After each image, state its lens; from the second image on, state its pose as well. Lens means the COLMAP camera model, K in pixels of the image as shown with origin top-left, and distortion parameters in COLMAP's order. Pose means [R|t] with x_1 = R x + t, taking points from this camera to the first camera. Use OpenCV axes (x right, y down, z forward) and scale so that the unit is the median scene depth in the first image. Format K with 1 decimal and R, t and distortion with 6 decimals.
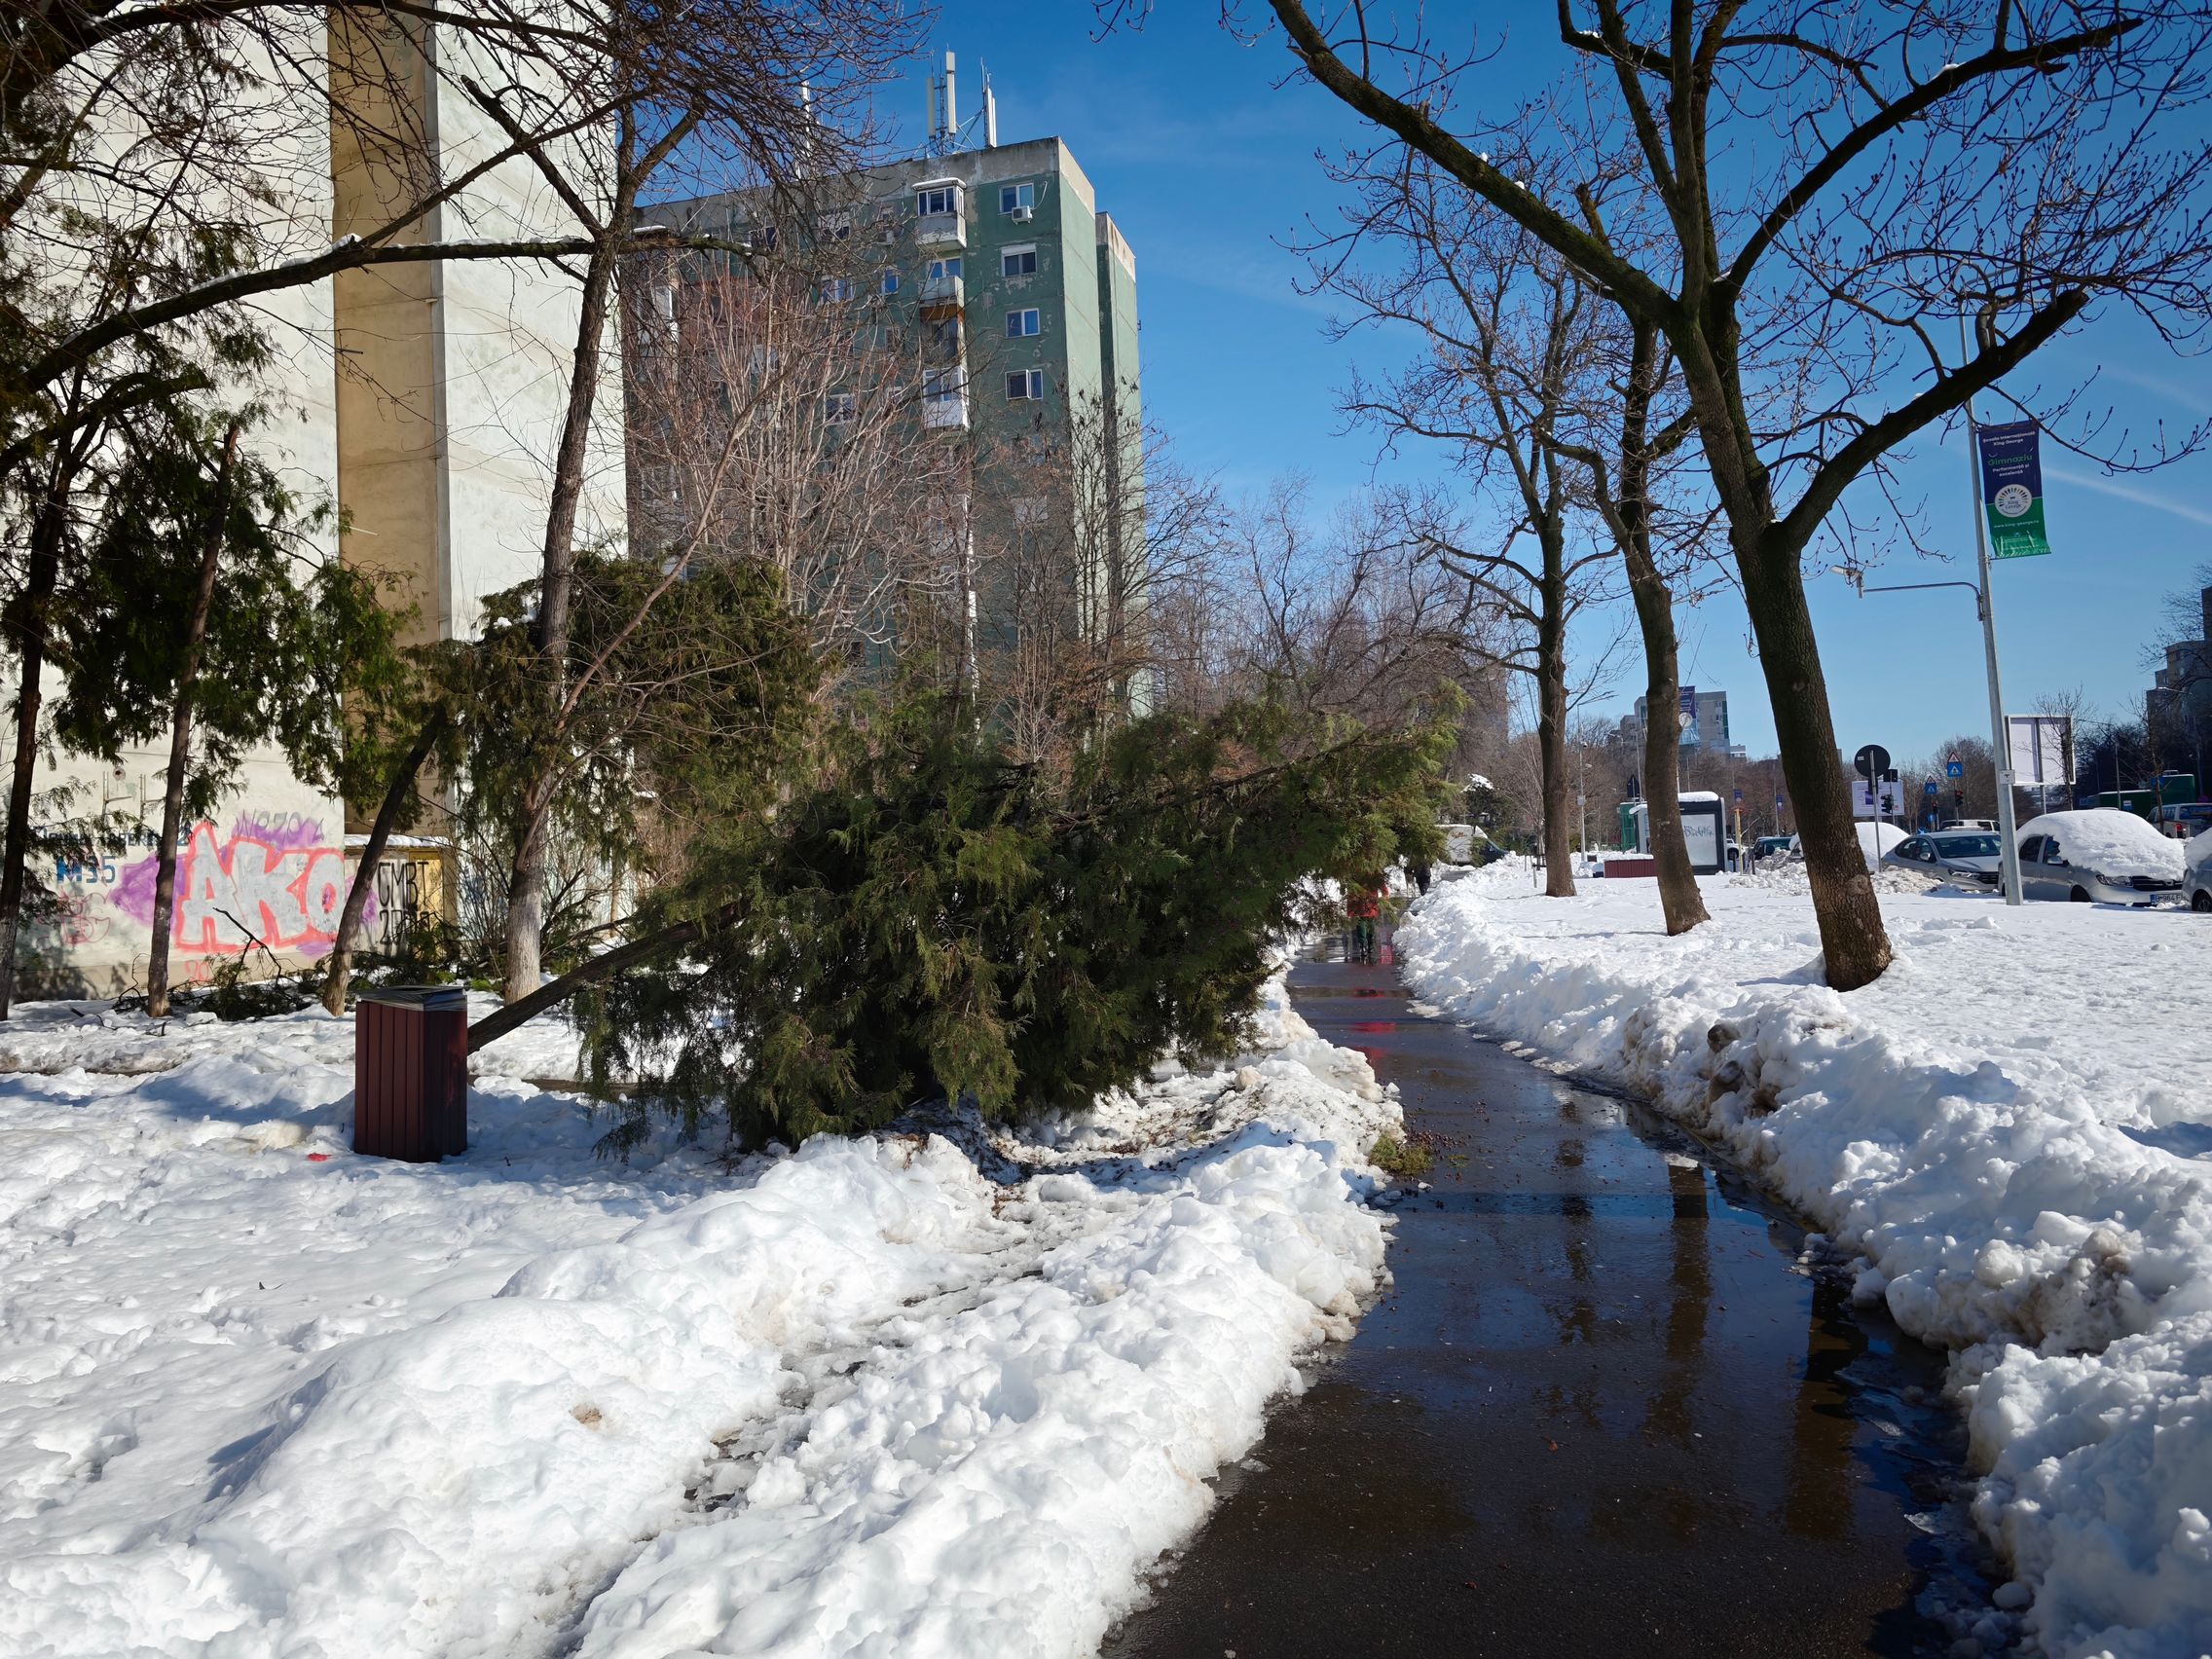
lens RADIAL K [[1701.5, 0, 1106.0], [0, 1701.5, 829.5], [0, 0, 1]] dist [0.010354, -0.001172]
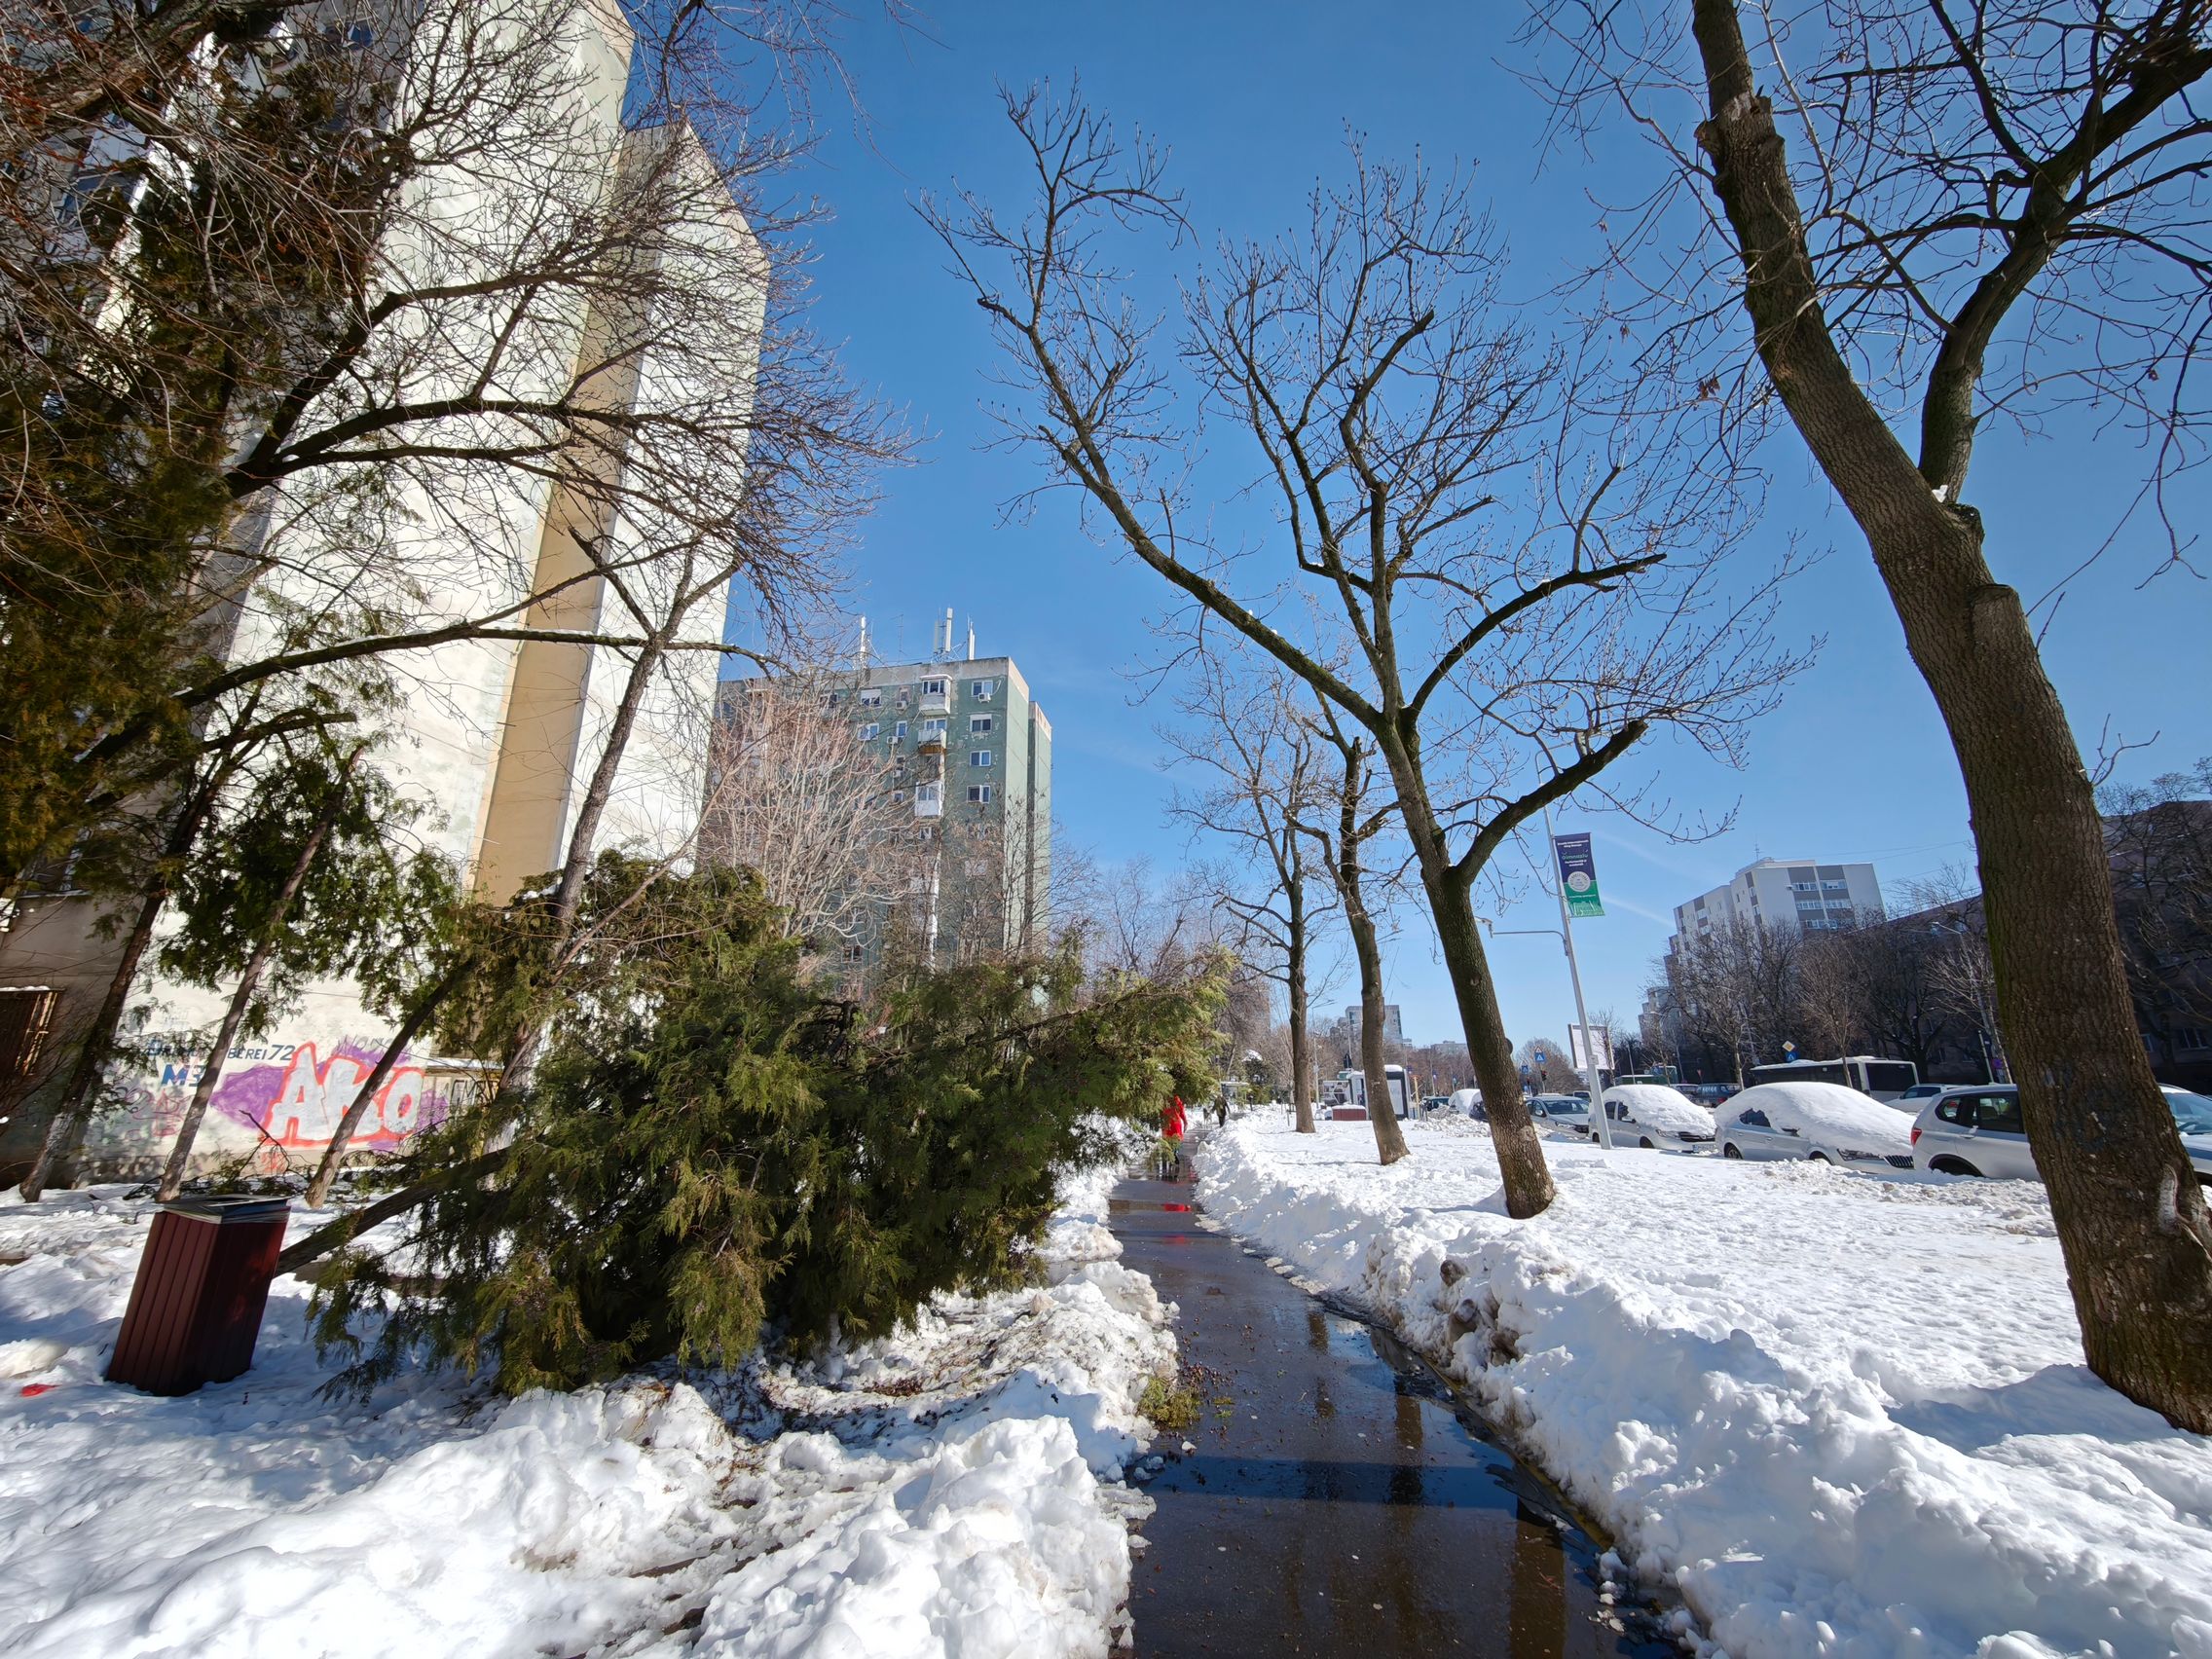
lens RADIAL K [[886.2, 0, 1134.4], [0, 886.2, 827.2], [0, 0, 1]] dist [-0.001579, 0.000483]
pose [[0.995838, 0.056584, 0.071443, 0.066559], [-0.034494, 0.959608, -0.279218, 0.005841], [-0.084356, 0.275592, 0.957566, 0.277751]]
